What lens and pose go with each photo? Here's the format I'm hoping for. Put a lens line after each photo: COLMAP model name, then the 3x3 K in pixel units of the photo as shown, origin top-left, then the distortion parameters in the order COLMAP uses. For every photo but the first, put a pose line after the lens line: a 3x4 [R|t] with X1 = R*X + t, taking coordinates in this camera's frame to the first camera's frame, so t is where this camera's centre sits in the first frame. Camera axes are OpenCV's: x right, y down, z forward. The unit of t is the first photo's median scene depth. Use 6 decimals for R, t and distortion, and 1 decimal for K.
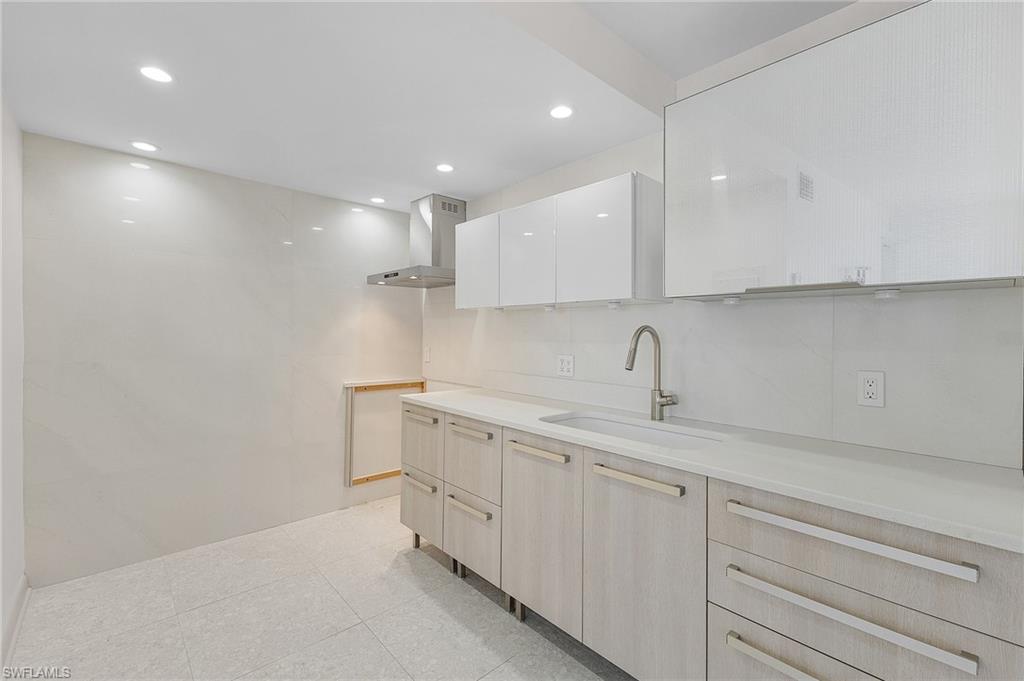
lens RADIAL K [[445.1, 0, 512.0], [0, 445.1, 340.5], [0, 0, 1]] dist [0.000194, -0.000043]
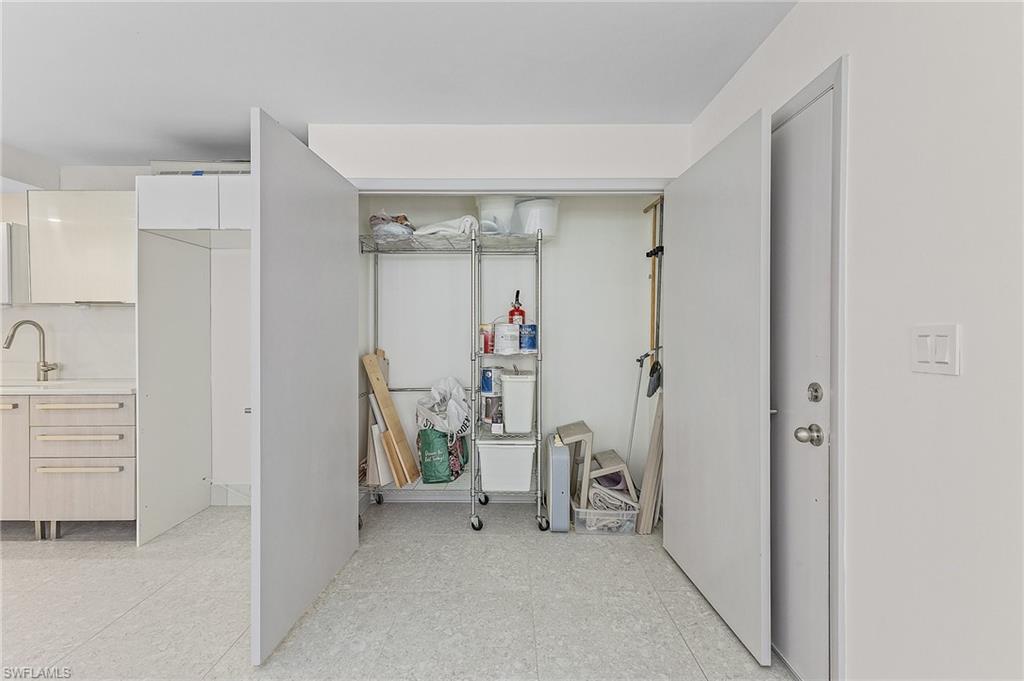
lens RADIAL K [[445.1, 0, 512.0], [0, 445.1, 340.5], [0, 0, 1]] dist [0.000194, -0.000043]
pose [[0.663032, -0.015977, 0.748420, 0.243063], [0.017656, 0.999828, 0.005702, 0.054493], [-0.748382, 0.009434, 0.663200, -1.234075]]
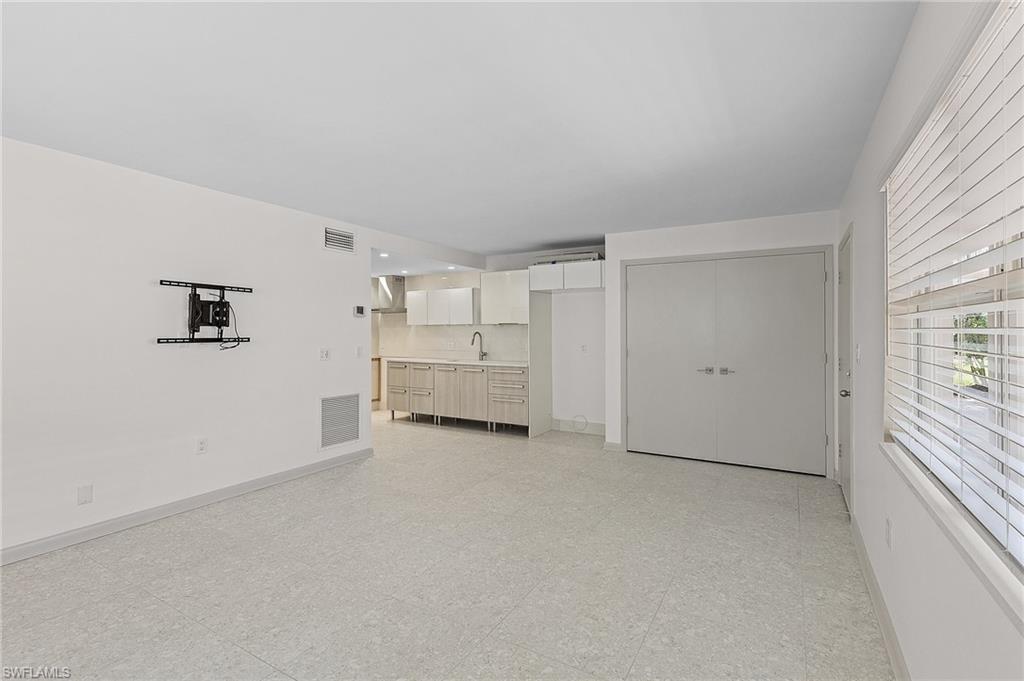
lens RADIAL K [[469.0, 0, 515.0], [0, 469.0, 329.0], [0, 0, 1]] dist [0.000014, -0.000066]
pose [[0.951716, -0.009416, 0.306836, -0.478589], [0.015114, 0.999755, -0.016196, 0.006905], [-0.306609, 0.020052, 0.951624, -2.291400]]
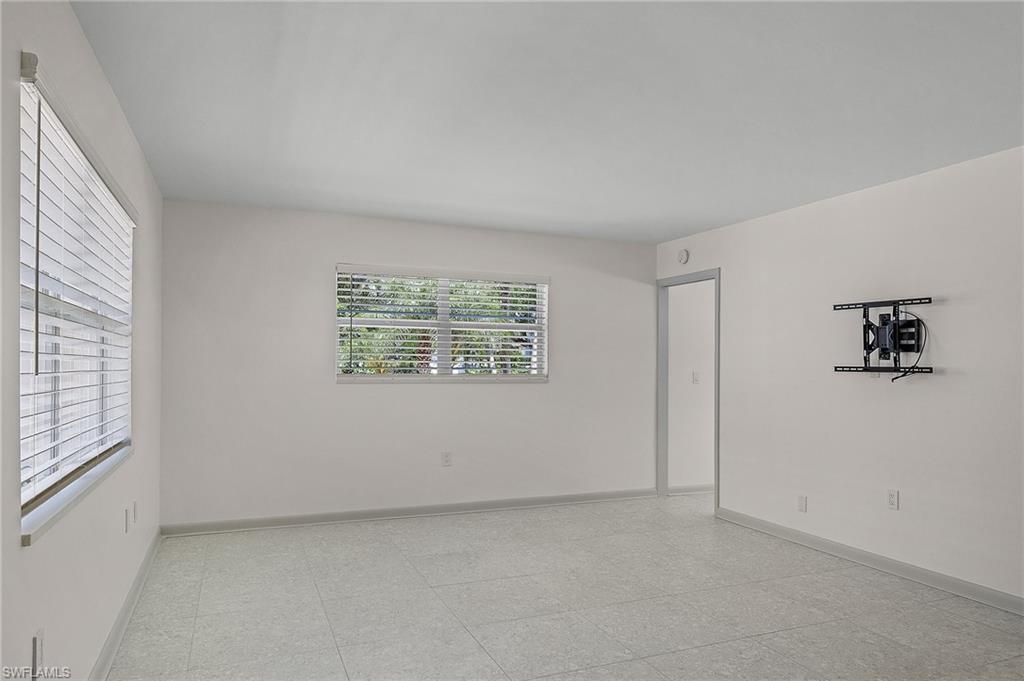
lens RADIAL K [[650.9, 0, 513.8], [0, 650.9, 343.0], [0, 0, 1]] dist [0.007950, -0.002248]
pose [[-0.323917, -0.047827, -0.944876, 1.202742], [-0.026984, 0.998782, -0.041305, 0.035419], [0.945701, 0.012118, -0.324813, -0.715655]]
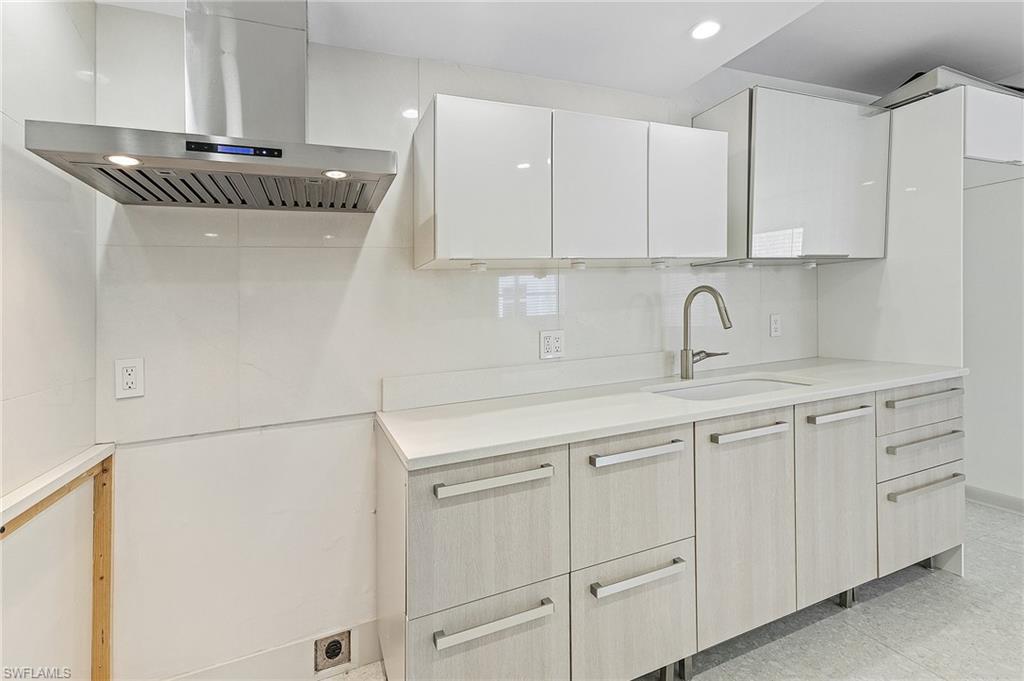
lens RADIAL K [[468.1, 0, 511.1], [0, 468.1, 318.2], [0, 0, 1]] dist [0.010207, 0.000015]
pose [[0.336729, -0.040306, 0.940739, -0.790345], [0.067192, 0.997565, 0.018690, -0.008736], [-0.939201, 0.056917, 0.338617, 0.965998]]
